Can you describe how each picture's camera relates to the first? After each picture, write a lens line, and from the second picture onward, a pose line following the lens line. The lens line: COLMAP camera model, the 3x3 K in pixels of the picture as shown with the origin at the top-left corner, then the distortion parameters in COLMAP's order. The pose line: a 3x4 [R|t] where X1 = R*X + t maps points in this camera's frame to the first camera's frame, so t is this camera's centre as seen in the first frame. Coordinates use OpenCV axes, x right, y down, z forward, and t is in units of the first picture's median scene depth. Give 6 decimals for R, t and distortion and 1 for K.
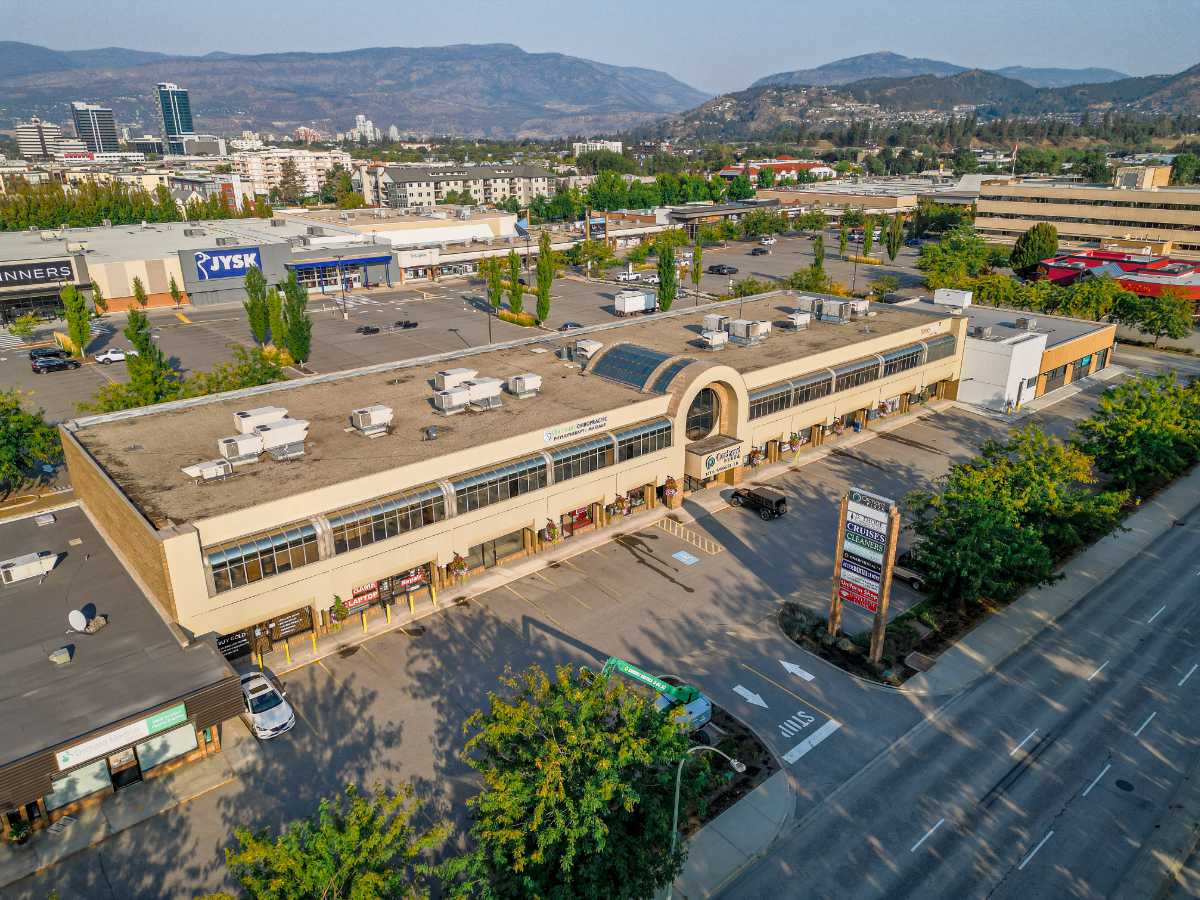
lens RADIAL K [[838.4, 0, 606.2], [0, 838.4, 446.9], [0, 0, 1]] dist [0.078000, -0.076743]
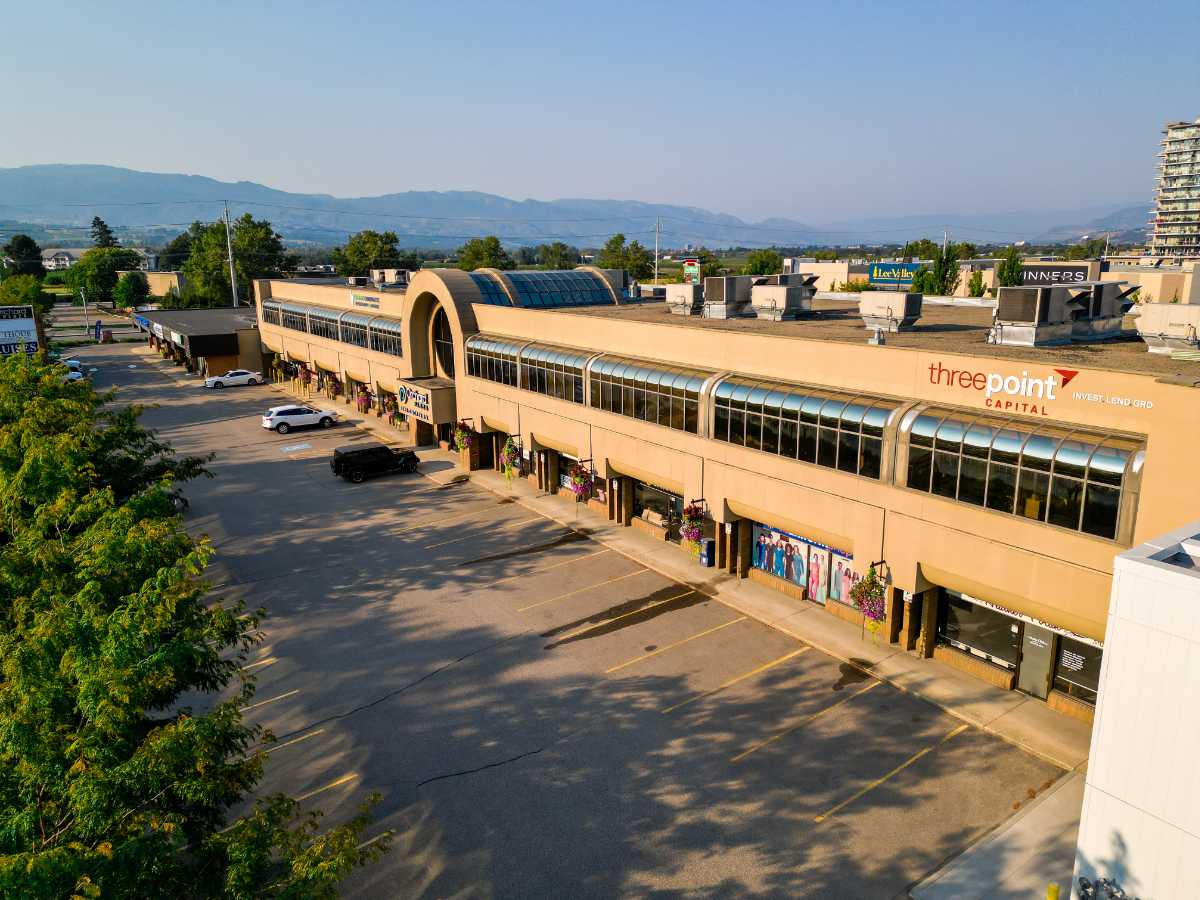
lens RADIAL K [[838.4, 0, 606.2], [0, 838.4, 446.9], [0, 0, 1]] dist [0.078000, -0.076743]
pose [[-0.091562, 0.237277, -0.967117, 0.620410], [-0.340290, 0.905275, 0.254321, -0.141898], [0.935852, 0.352387, -0.002146, 0.854635]]
